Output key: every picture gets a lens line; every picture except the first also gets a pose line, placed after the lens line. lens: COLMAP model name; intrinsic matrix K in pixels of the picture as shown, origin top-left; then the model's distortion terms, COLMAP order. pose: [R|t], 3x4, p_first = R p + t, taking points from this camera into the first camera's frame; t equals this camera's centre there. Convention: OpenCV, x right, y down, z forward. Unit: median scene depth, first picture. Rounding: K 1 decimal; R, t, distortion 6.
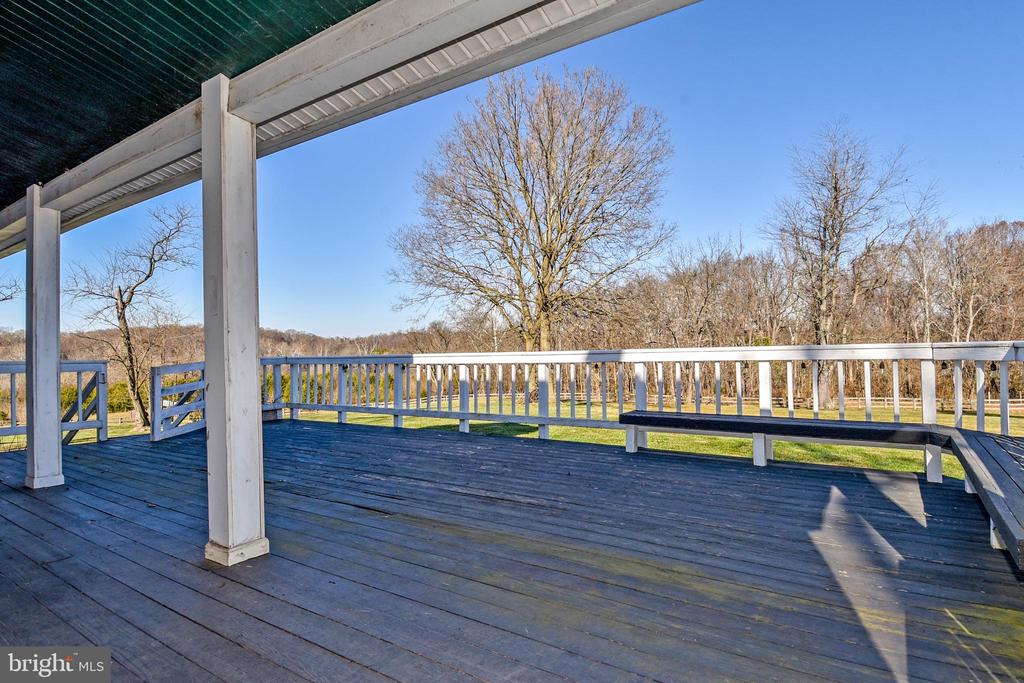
lens RADIAL K [[533.6, 0, 520.6], [0, 533.6, 338.0], [0, 0, 1]] dist [0.048488, -0.052432]
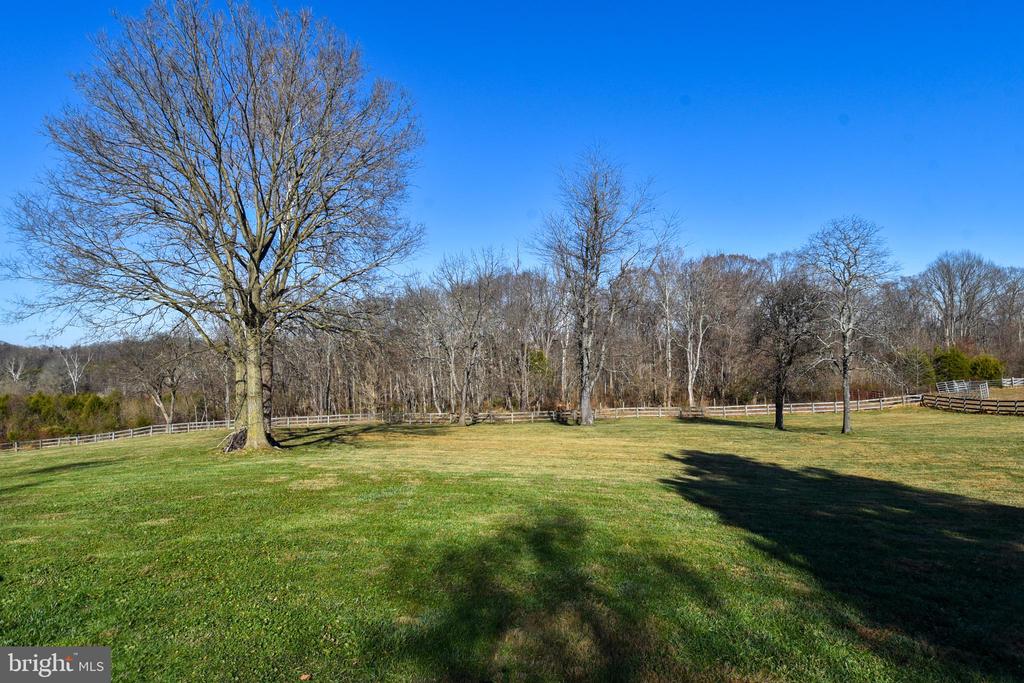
lens RADIAL K [[533.6, 0, 520.6], [0, 533.6, 338.0], [0, 0, 1]] dist [0.048488, -0.052432]
pose [[0.929106, 0.009572, 0.369691, 0.070212], [-0.003726, 0.999857, -0.016522, -0.014444], [-0.369796, 0.013973, 0.929008, 0.100203]]
